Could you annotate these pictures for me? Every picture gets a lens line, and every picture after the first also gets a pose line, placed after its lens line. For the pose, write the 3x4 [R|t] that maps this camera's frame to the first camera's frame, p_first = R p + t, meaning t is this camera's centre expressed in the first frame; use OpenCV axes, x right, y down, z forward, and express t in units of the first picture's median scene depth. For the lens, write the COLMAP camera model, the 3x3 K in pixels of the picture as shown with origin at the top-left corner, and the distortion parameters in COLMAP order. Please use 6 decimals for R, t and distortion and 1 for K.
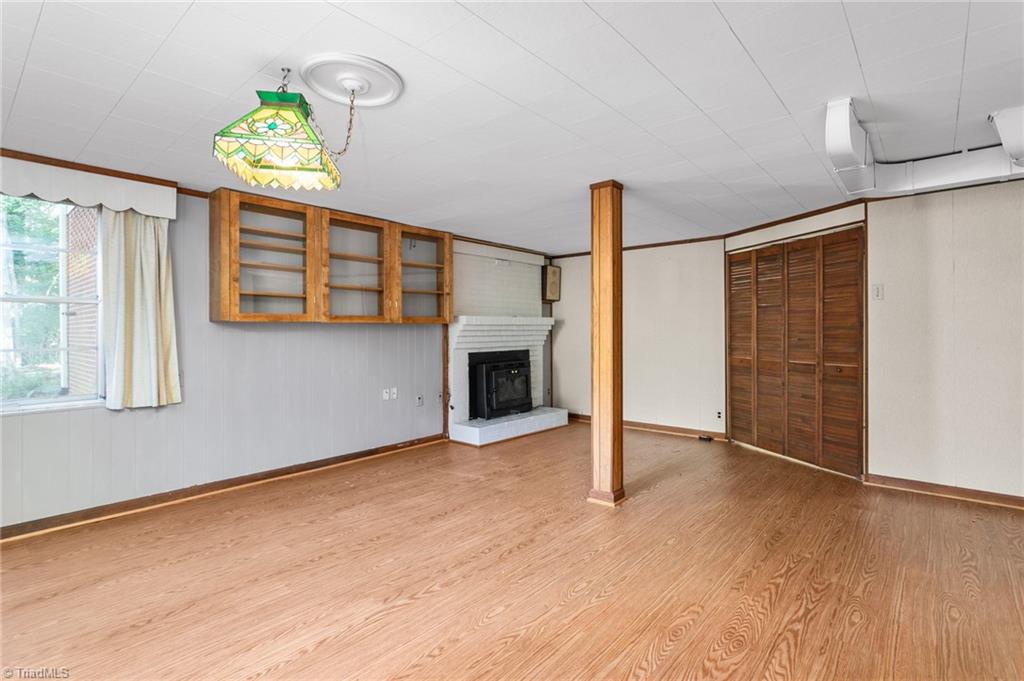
lens RADIAL K [[494.7, 0, 513.7], [0, 494.7, 335.2], [0, 0, 1]] dist [-0.002307, 0.004620]
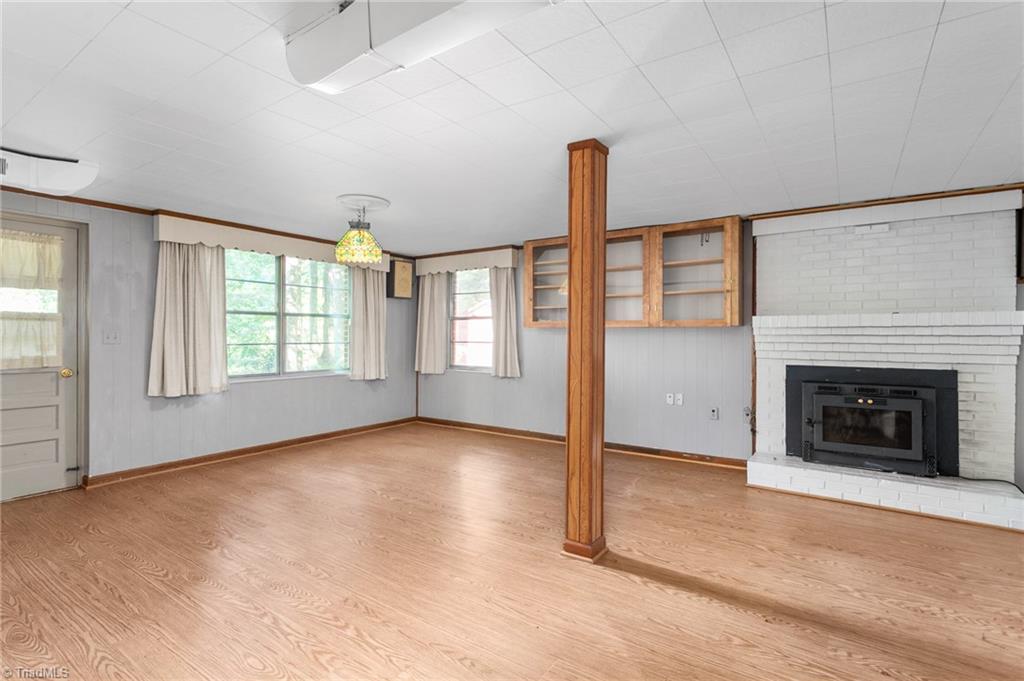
lens RADIAL K [[494.7, 0, 514.3], [0, 494.7, 335.7], [0, 0, 1]] dist [-0.002307, 0.004620]
pose [[0.108704, 0.006518, -0.994053, 0.741237], [-0.015912, 0.999862, 0.004816, -0.006748], [0.993947, 0.015294, 0.108793, 0.625481]]
